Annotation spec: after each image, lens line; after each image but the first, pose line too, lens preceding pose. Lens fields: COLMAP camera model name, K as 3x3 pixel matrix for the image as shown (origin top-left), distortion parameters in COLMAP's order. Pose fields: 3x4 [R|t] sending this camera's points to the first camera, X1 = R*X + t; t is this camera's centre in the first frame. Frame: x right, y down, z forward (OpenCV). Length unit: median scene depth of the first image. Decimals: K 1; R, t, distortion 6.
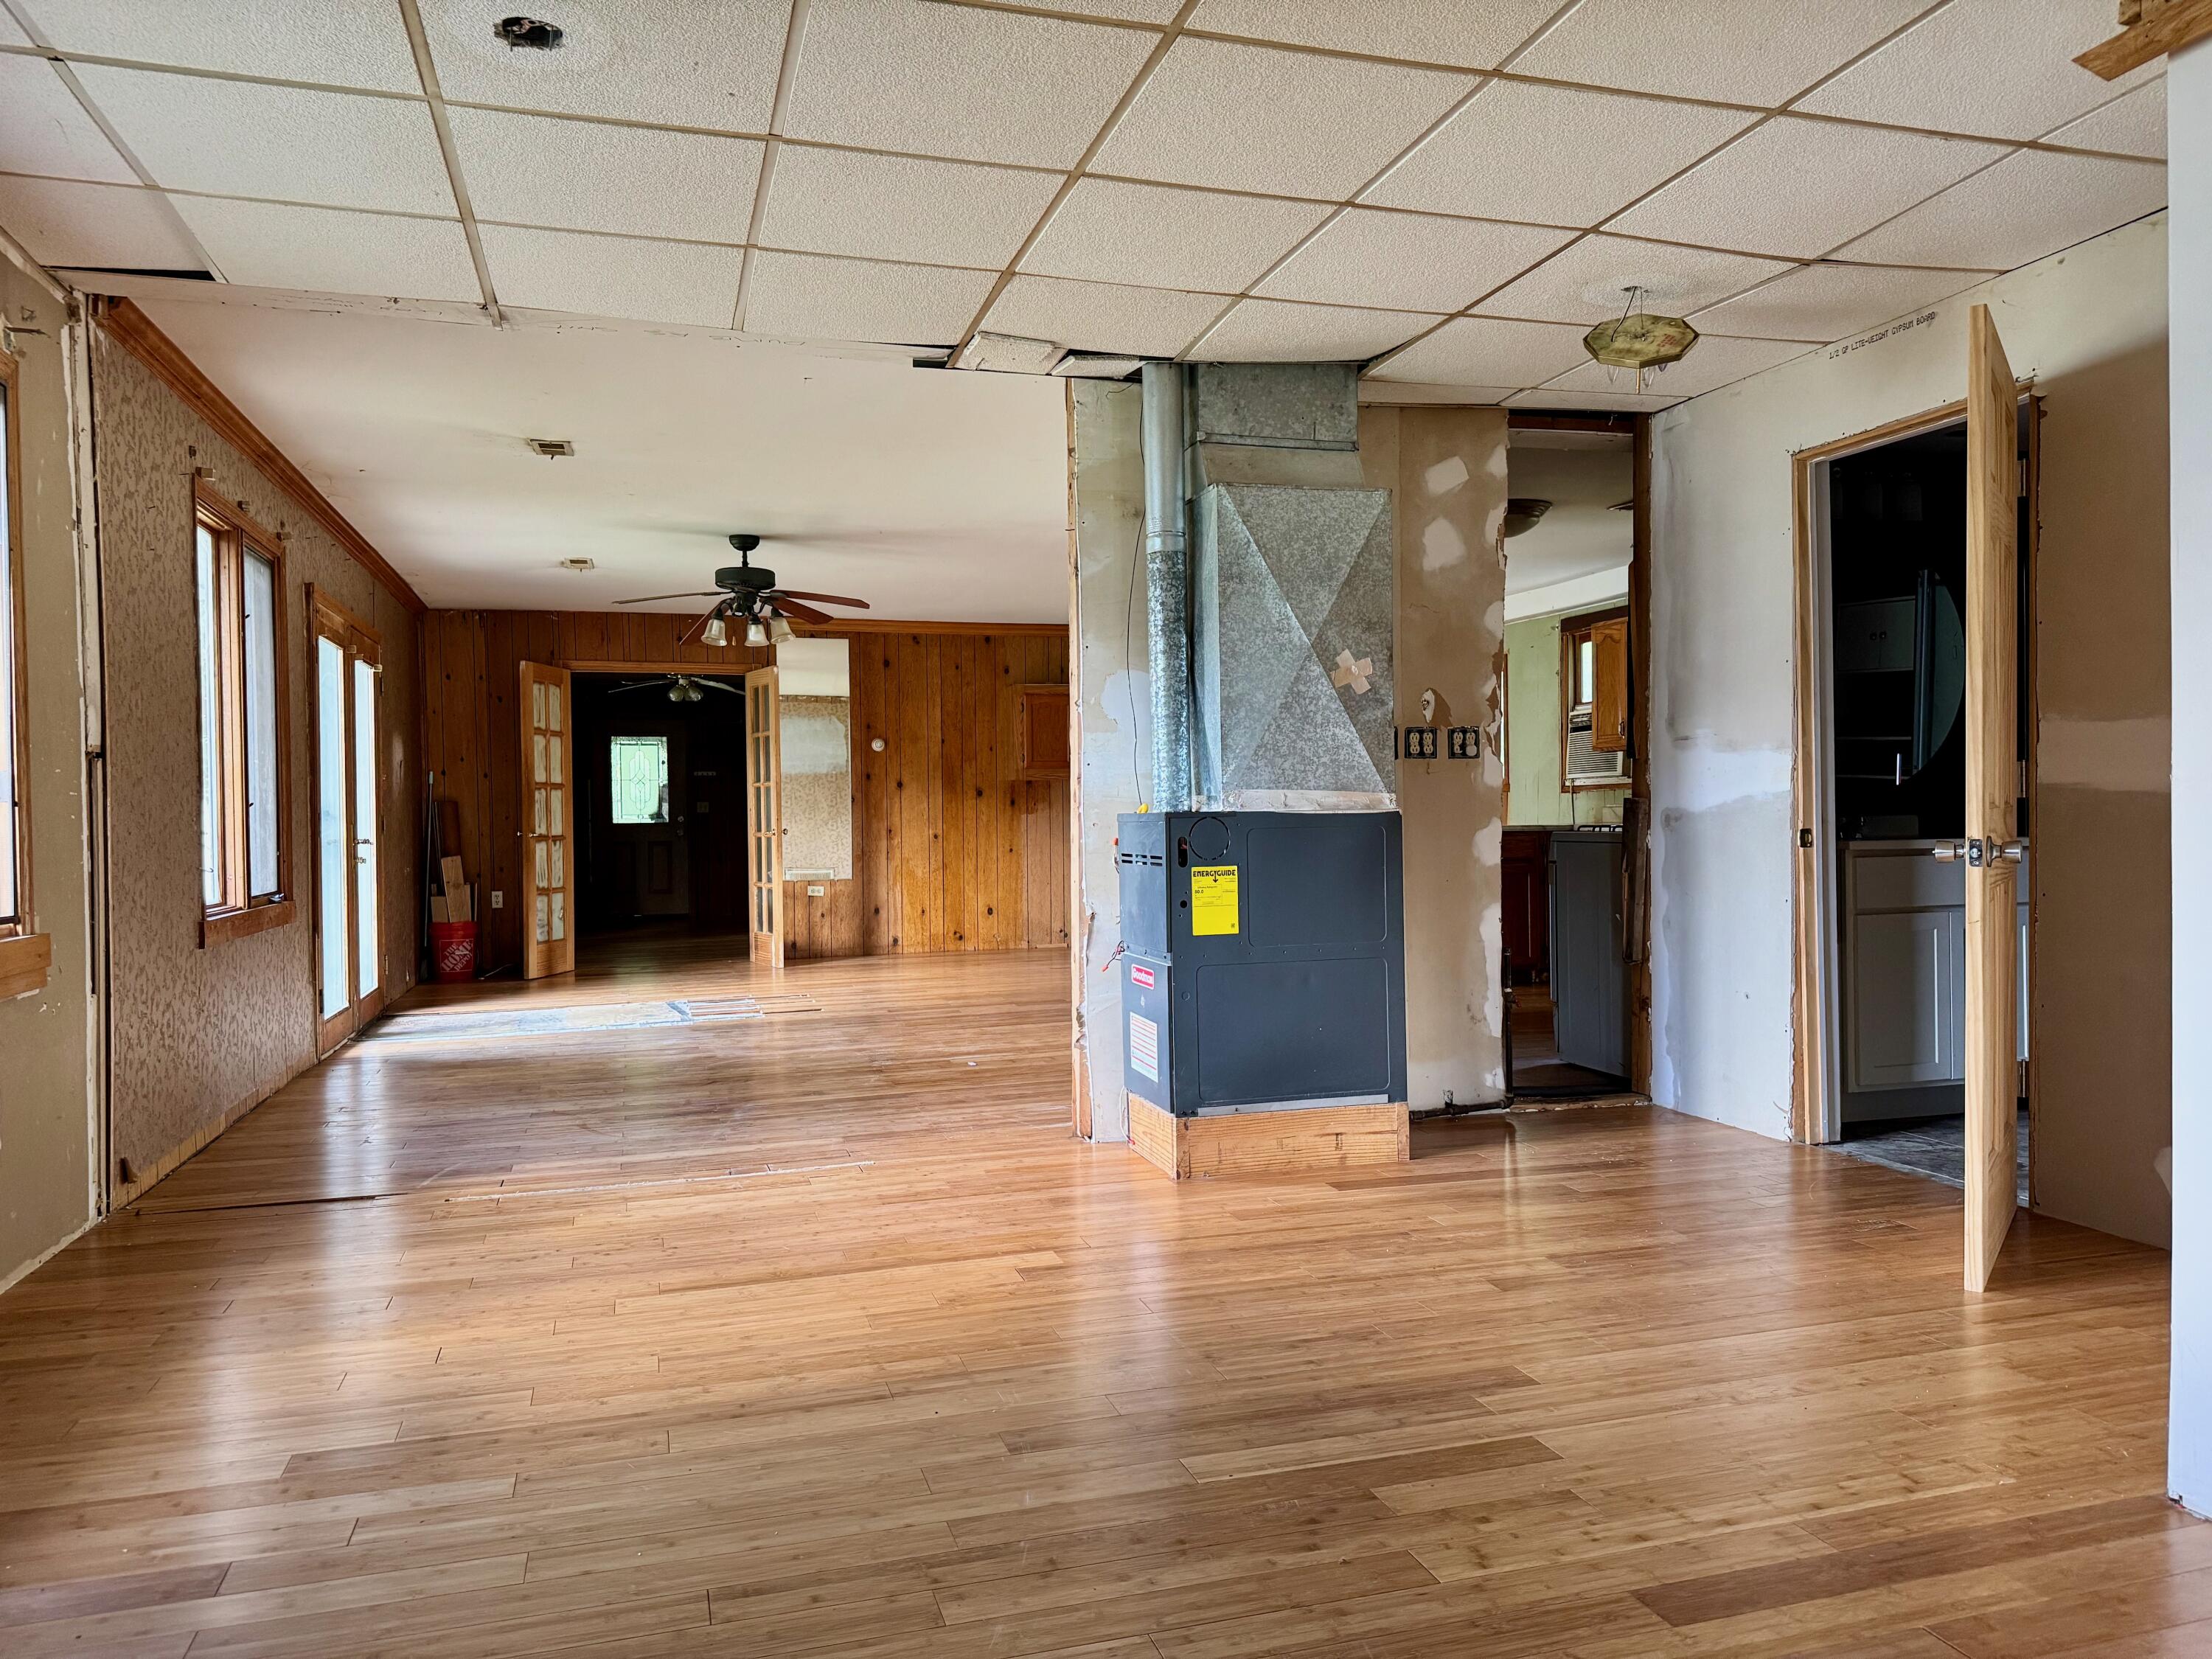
lens RADIAL K [[1552.7, 0, 1112.9], [0, 1552.7, 838.3], [0, 0, 1]] dist [0.021606, -0.030208]
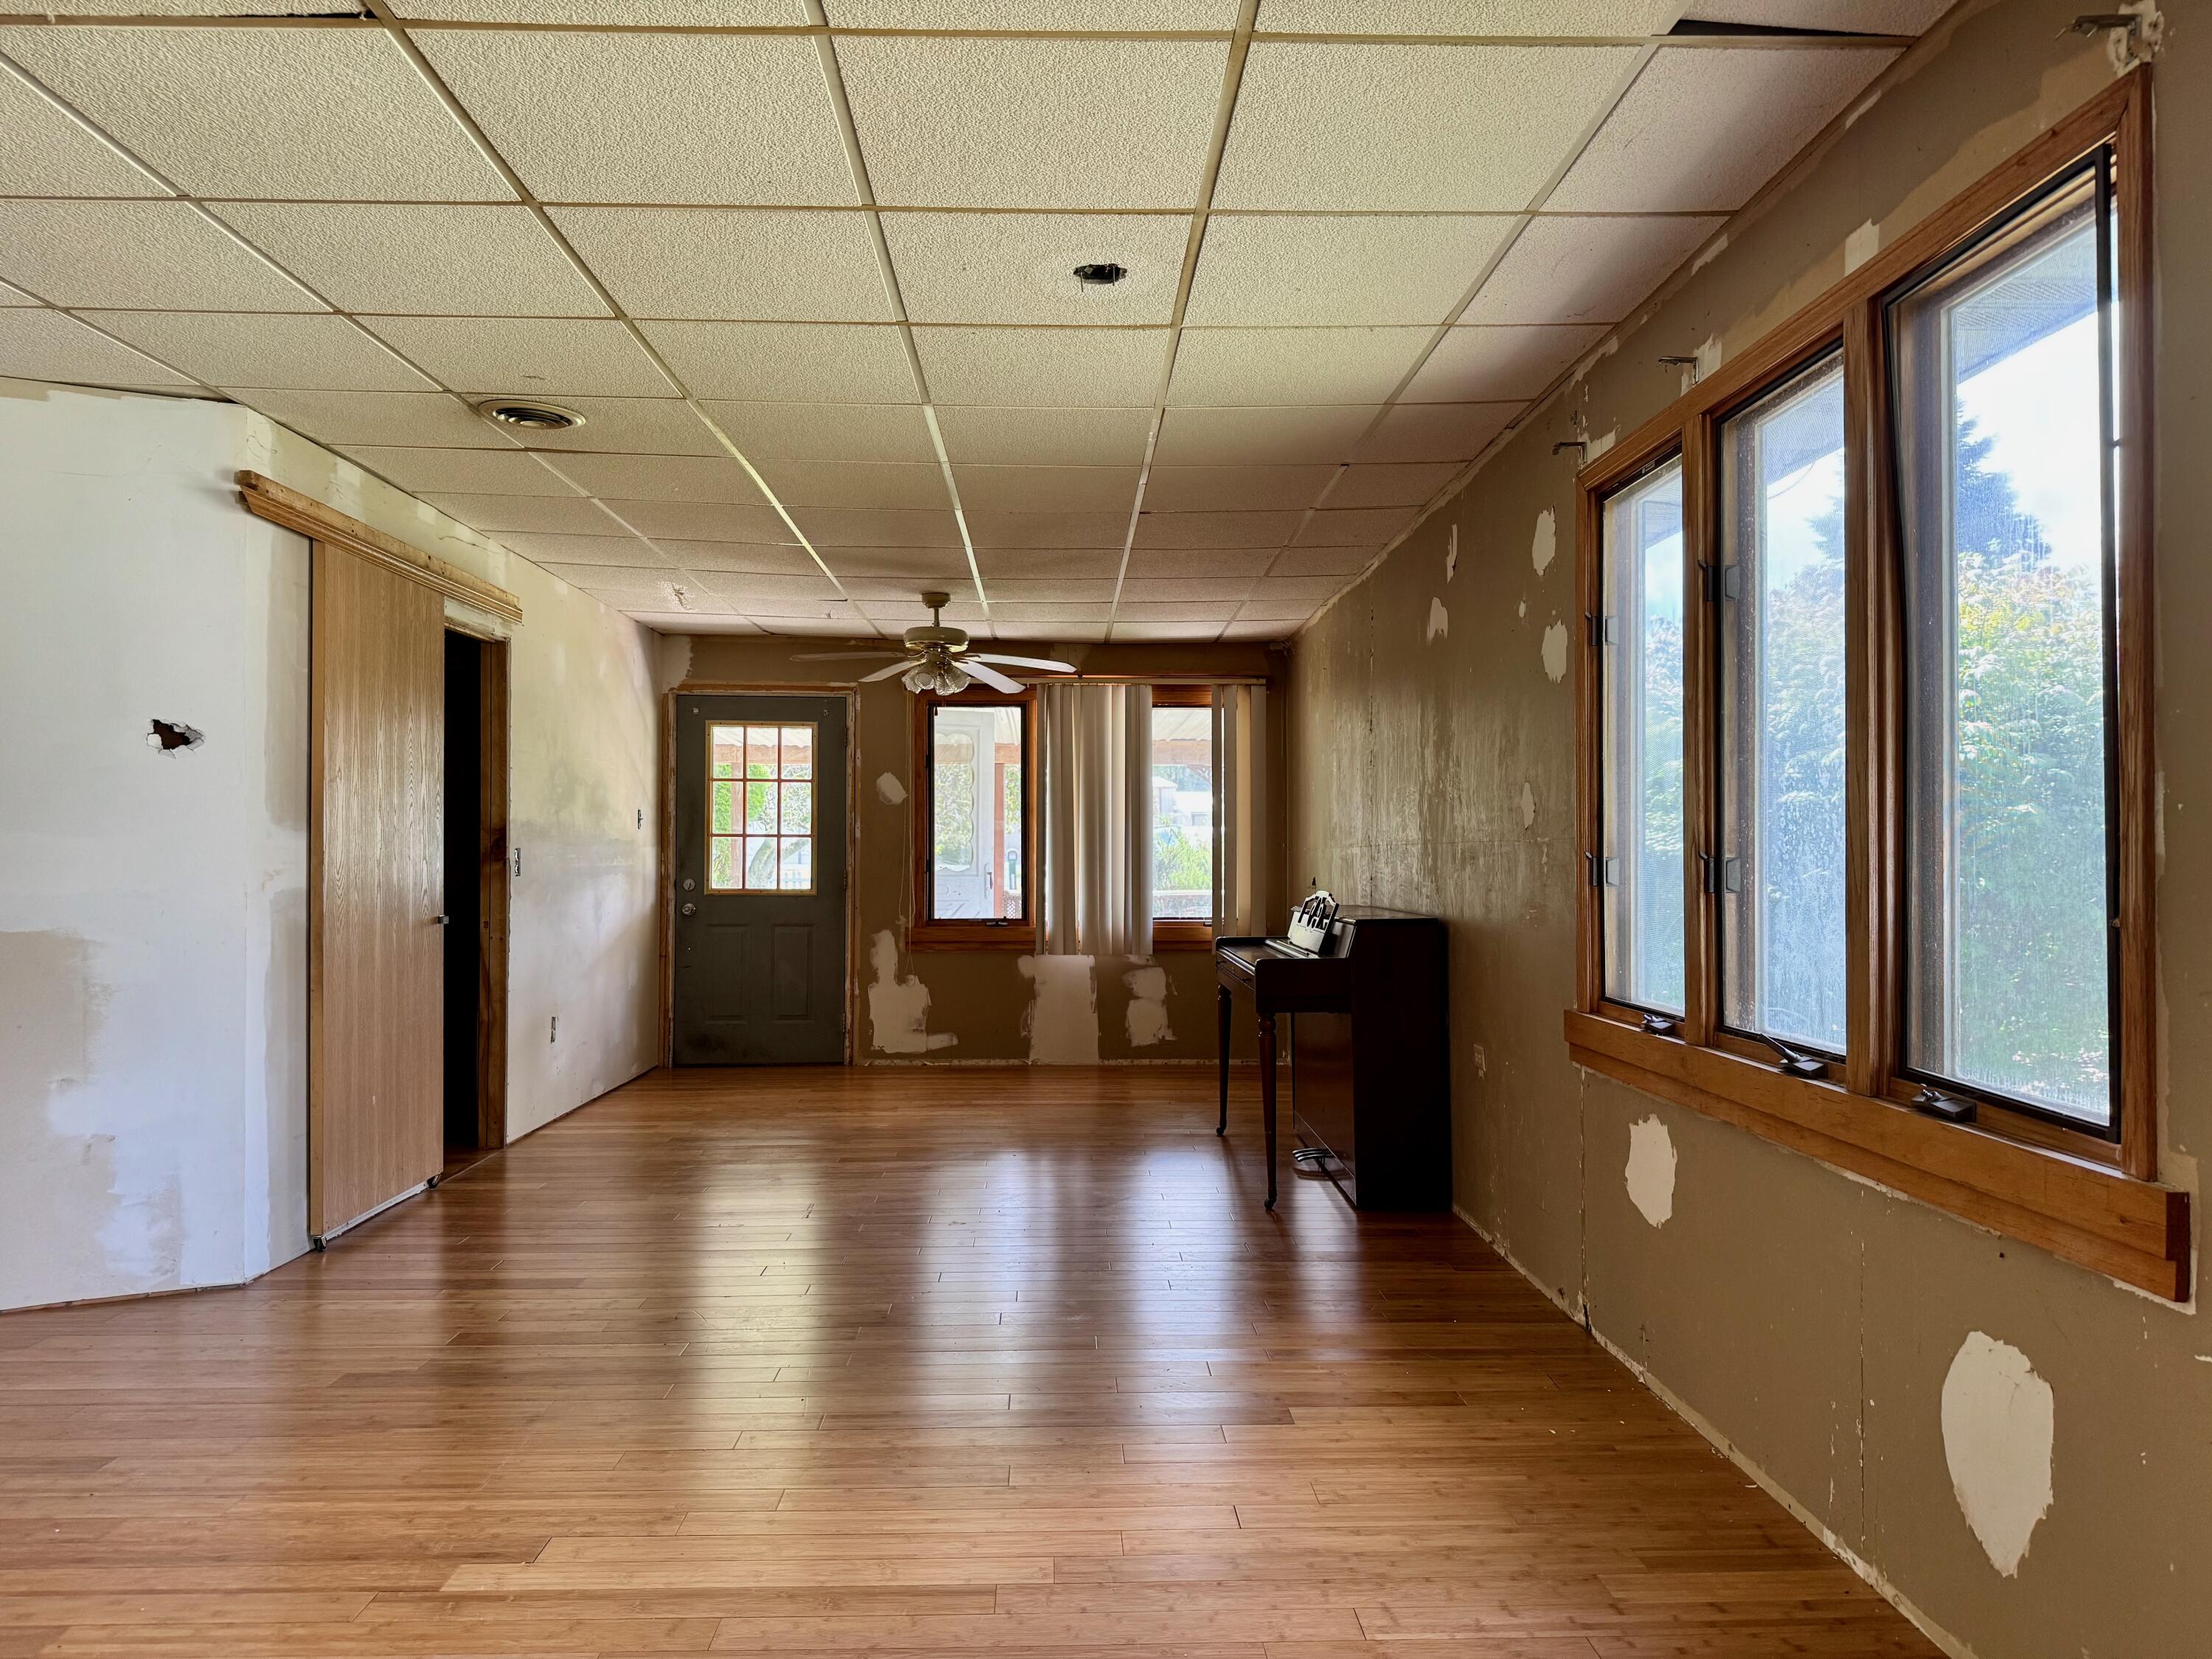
lens RADIAL K [[1552.7, 0, 1101.1], [0, 1552.7, 832.8], [0, 0, 1]] dist [0.021606, -0.030208]
pose [[-0.965694, 0.015734, 0.259207, -0.546614], [0.016449, 0.999865, 0.000592, -0.064767], [-0.259163, 0.004836, -0.965822, 1.737314]]
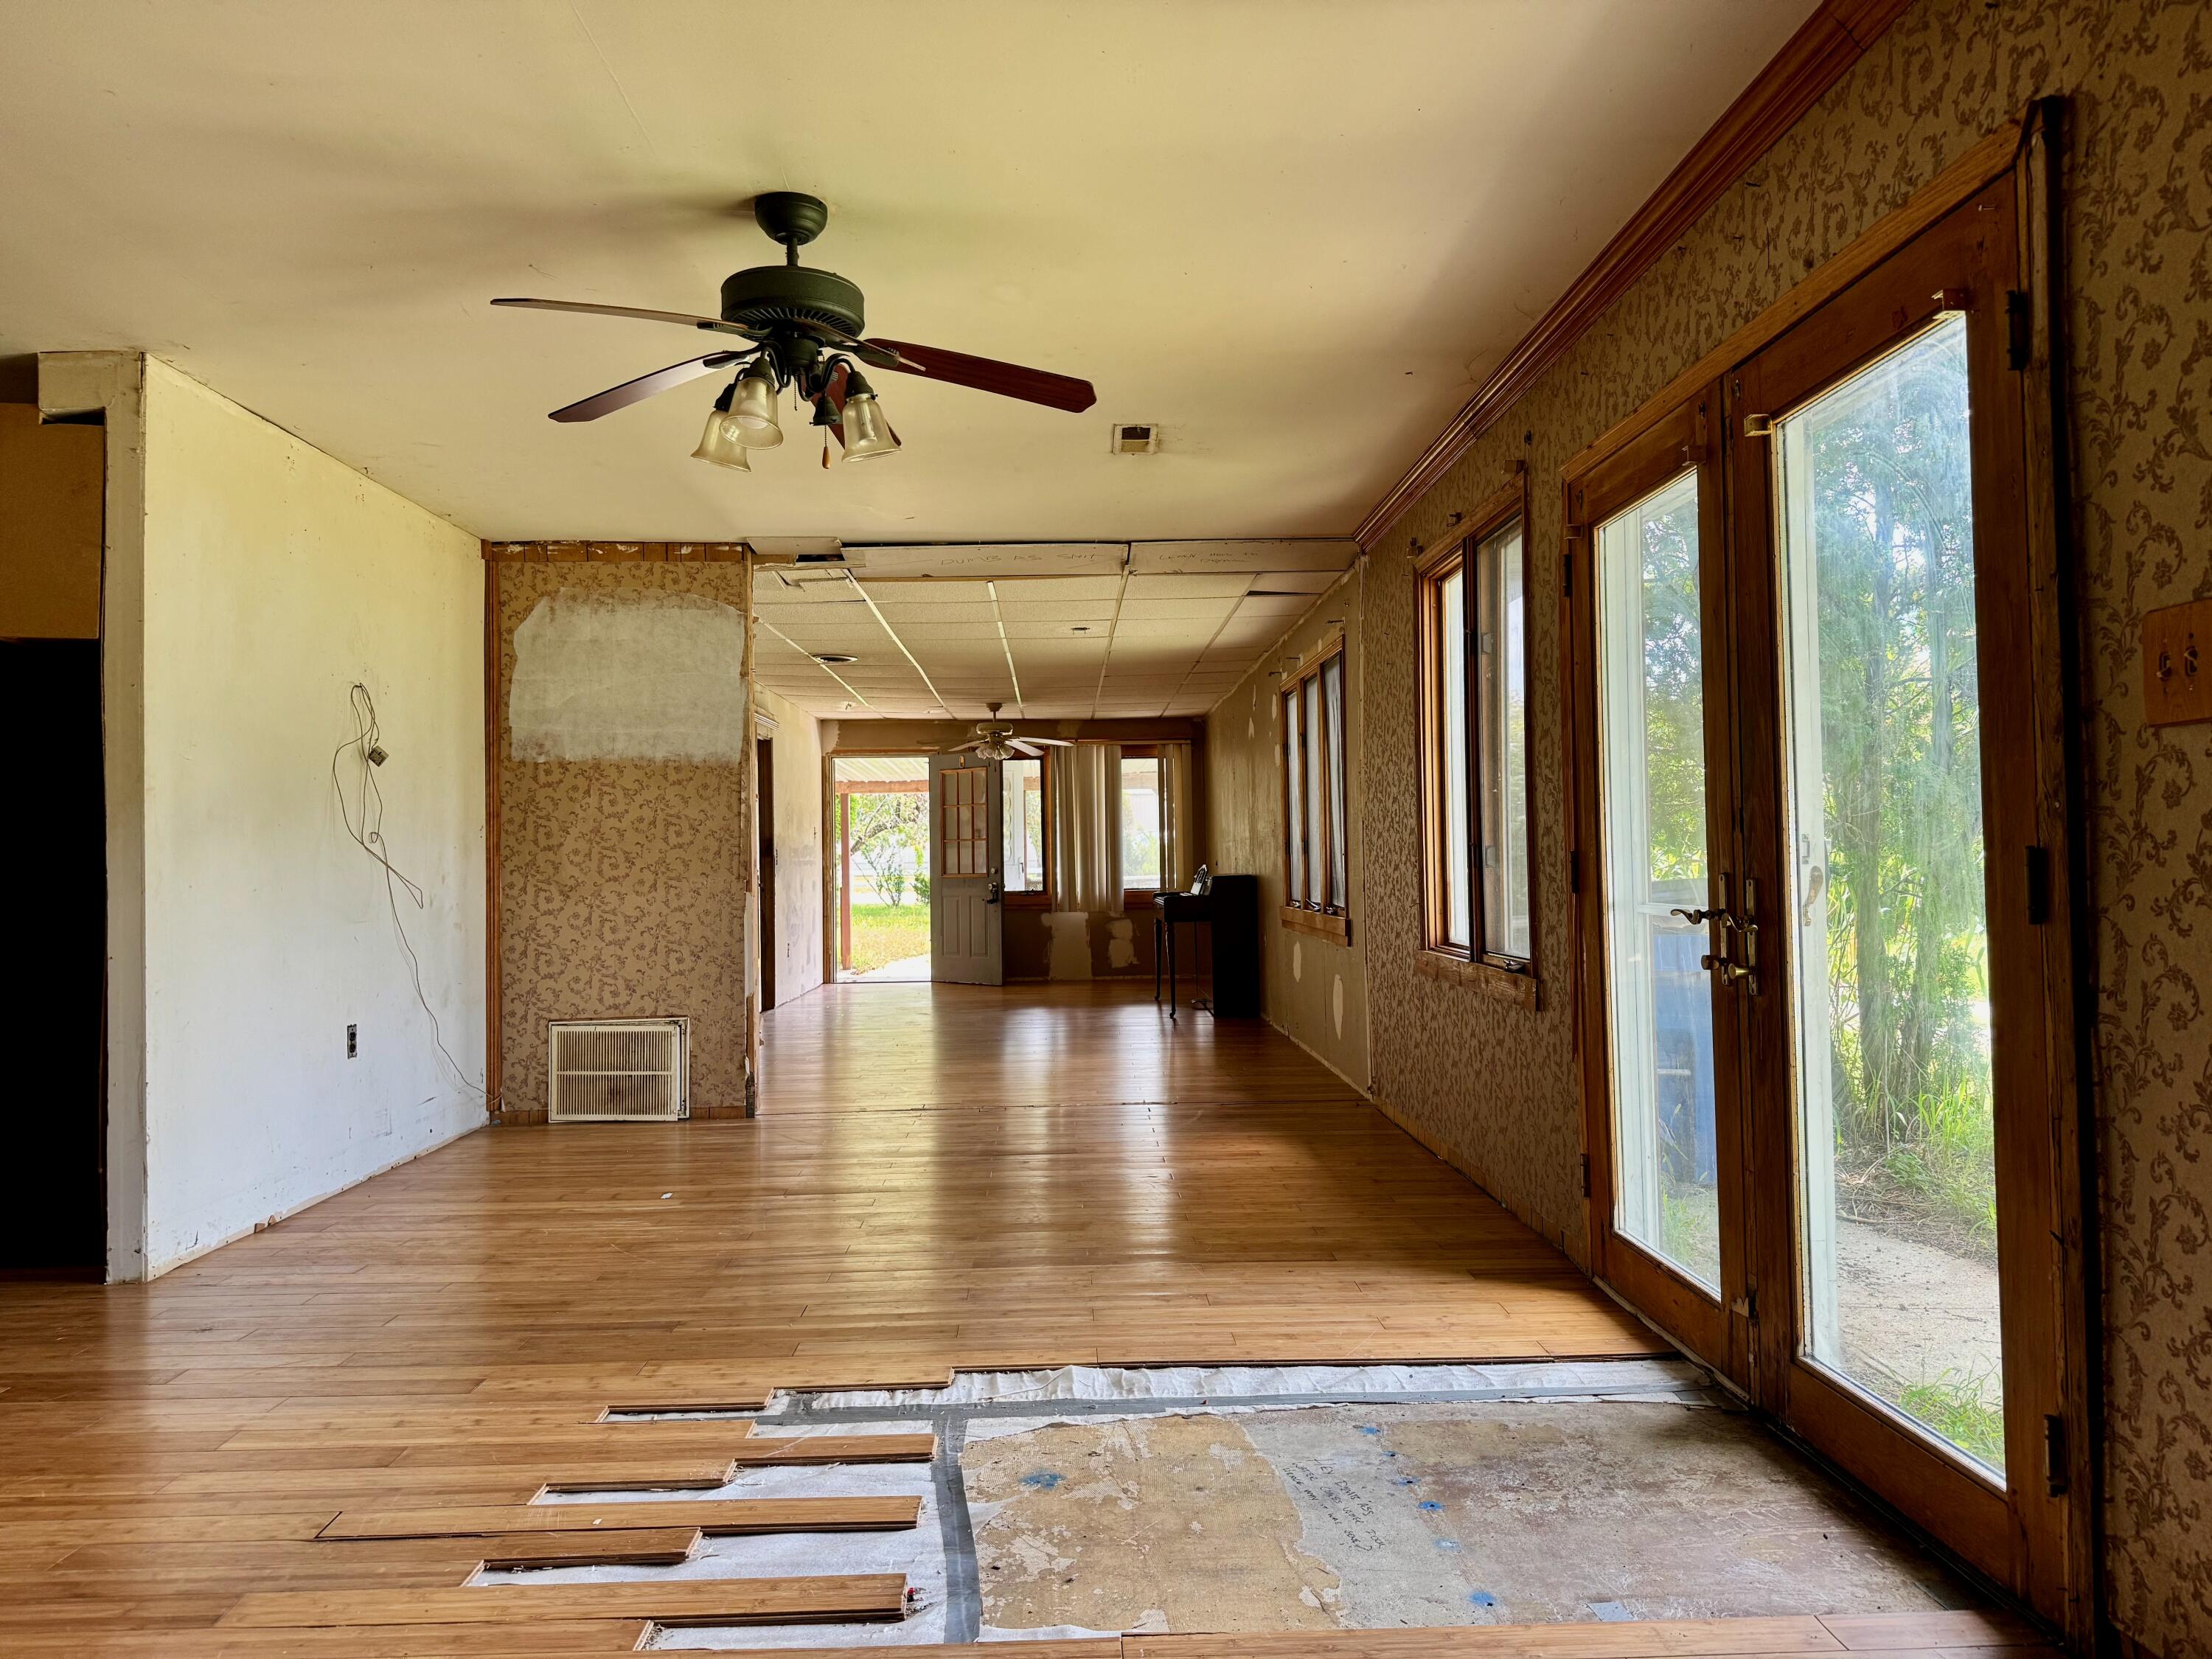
lens RADIAL K [[1552.7, 0, 1115.3], [0, 1552.7, 819.4], [0, 0, 1]] dist [0.021606, -0.030208]
pose [[-0.967178, 0.032398, 0.252024, -1.458066], [0.030287, 0.999466, -0.012252, -0.048365], [-0.252287, -0.004217, -0.967643, 4.860280]]
